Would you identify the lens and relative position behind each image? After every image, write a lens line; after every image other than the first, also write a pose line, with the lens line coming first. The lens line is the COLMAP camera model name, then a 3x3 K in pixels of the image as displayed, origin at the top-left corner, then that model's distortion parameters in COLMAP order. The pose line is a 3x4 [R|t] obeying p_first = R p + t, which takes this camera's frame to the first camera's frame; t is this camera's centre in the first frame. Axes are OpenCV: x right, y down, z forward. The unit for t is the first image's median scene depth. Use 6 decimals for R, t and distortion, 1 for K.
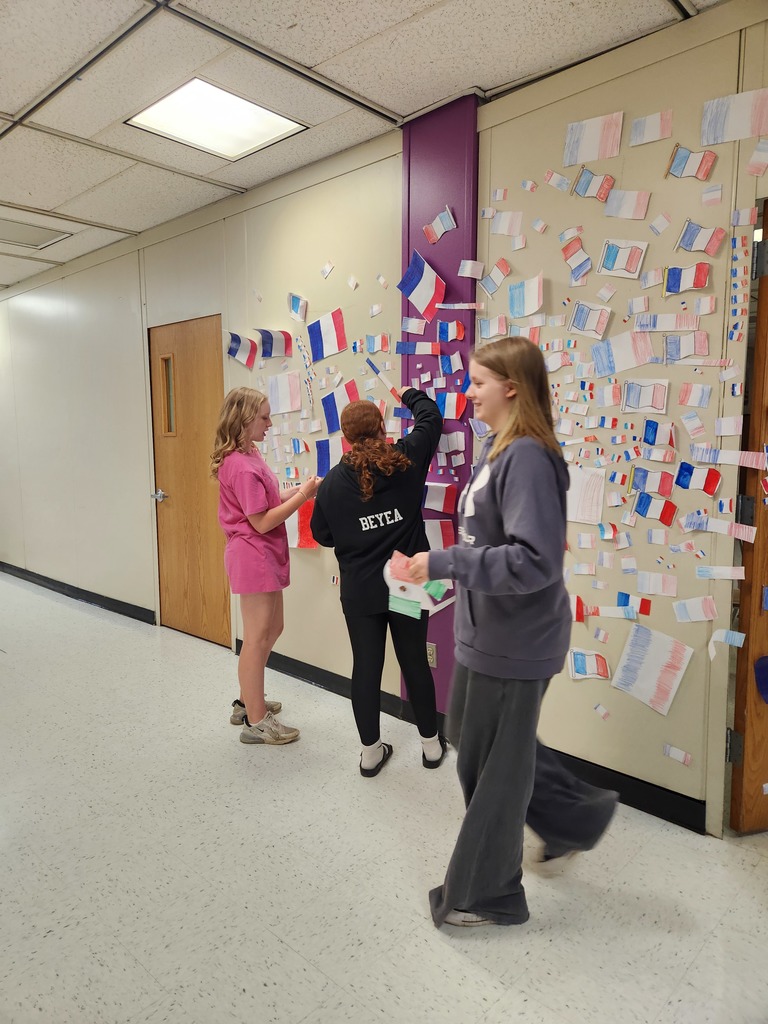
lens RADIAL K [[679.7, 0, 388.6], [0, 679.7, 513.6], [0, 0, 1]] dist [0.026437, -0.015983]
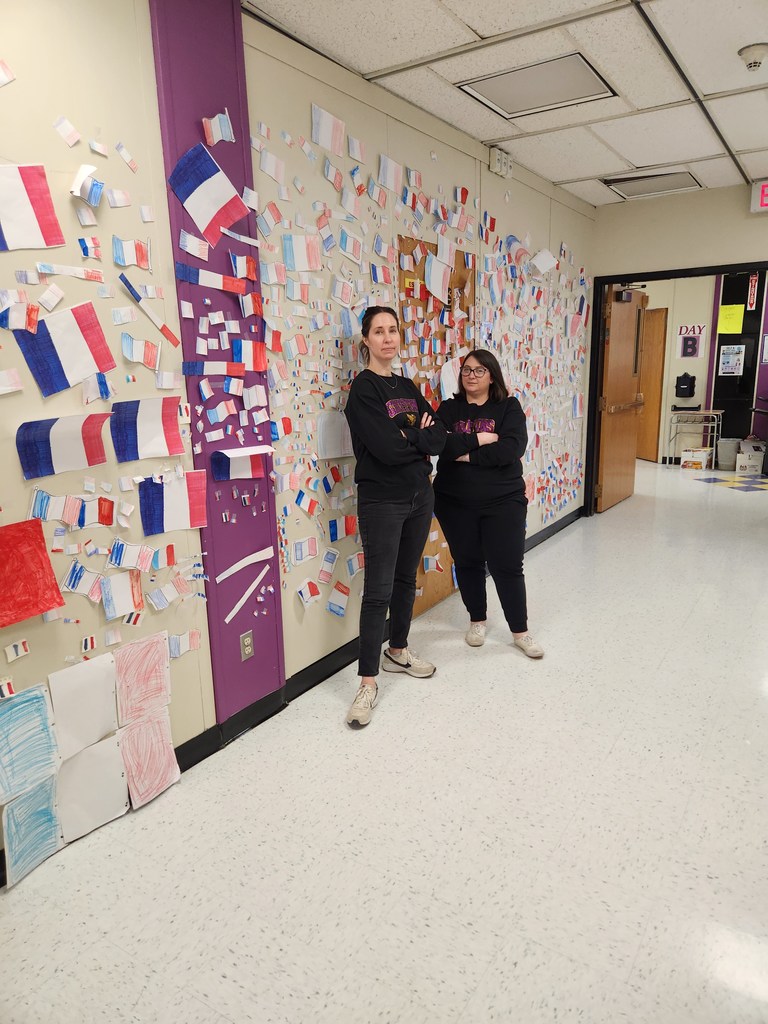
lens RADIAL K [[679.7, 0, 390.6], [0, 679.7, 514.6], [0, 0, 1]] dist [0.026437, -0.015983]
pose [[-0.183056, -0.205782, 0.961324, -0.819425], [0.128056, 0.964525, 0.230852, -0.138351], [-0.974727, 0.165363, -0.150211, 0.977308]]
